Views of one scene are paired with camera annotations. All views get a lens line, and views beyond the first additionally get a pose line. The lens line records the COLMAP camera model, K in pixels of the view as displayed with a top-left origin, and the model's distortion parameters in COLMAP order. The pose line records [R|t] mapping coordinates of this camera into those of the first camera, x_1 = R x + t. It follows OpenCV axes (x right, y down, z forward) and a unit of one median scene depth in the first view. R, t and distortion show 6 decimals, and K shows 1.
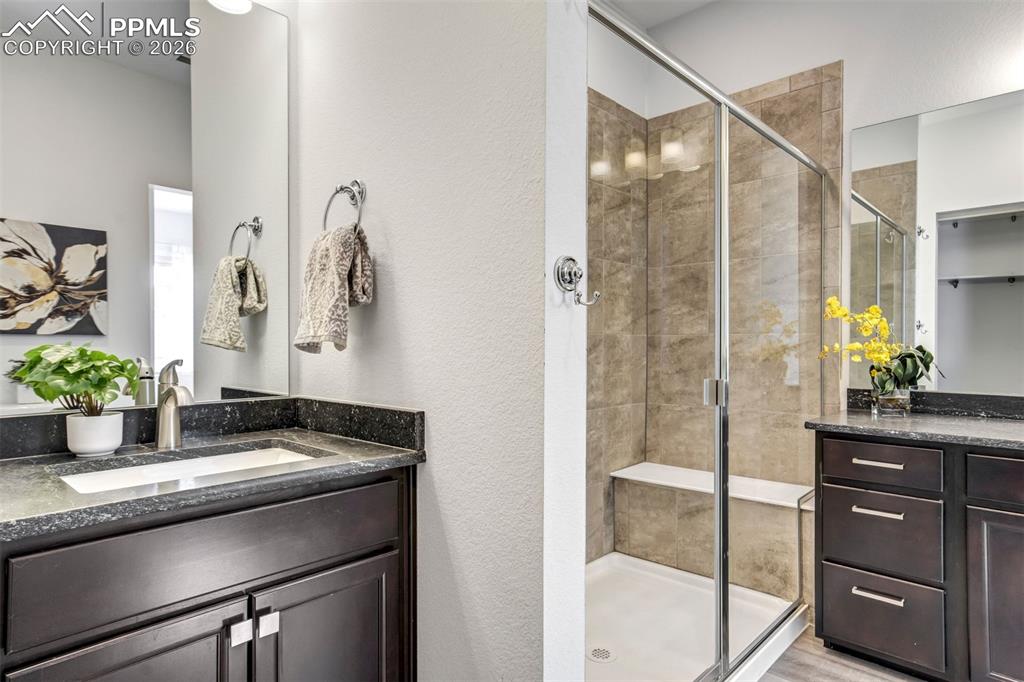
lens RADIAL K [[556.7, 0, 513.6], [0, 556.7, 346.5], [0, 0, 1]] dist [0.004503, 0.000426]
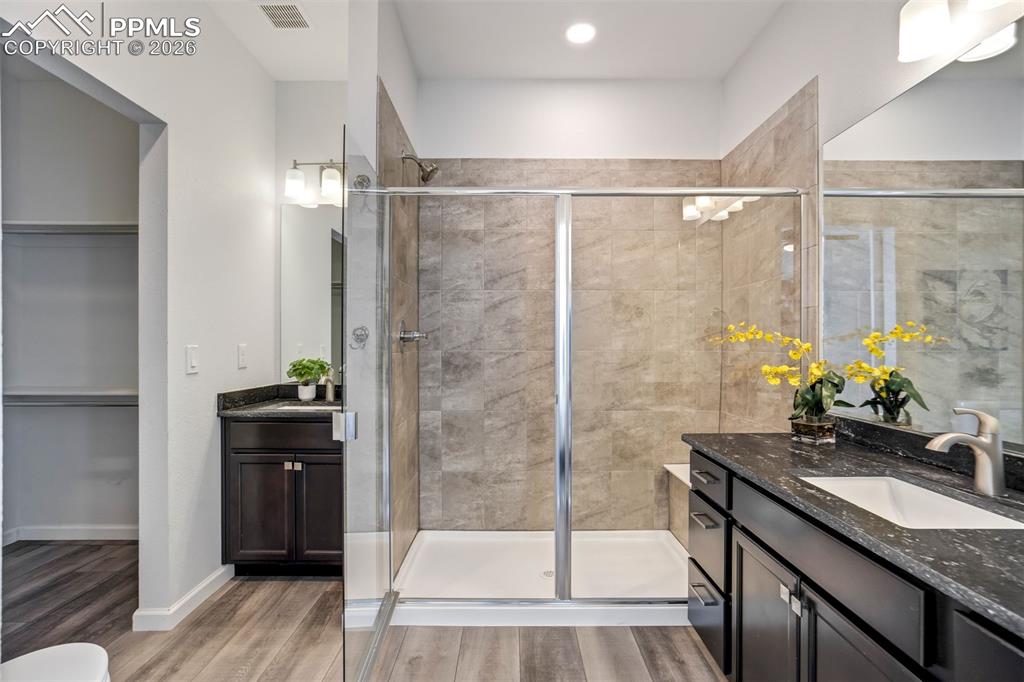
lens RADIAL K [[485.5, 0, 541.3], [0, 485.5, 342.0], [0, 0, 1]] dist [-0.021049, 0.007661]
pose [[0.712678, -0.001592, -0.701490, 0.738307], [-0.003156, 0.999980, -0.005476, -0.034968], [0.701484, 0.006116, 0.712659, 0.055545]]
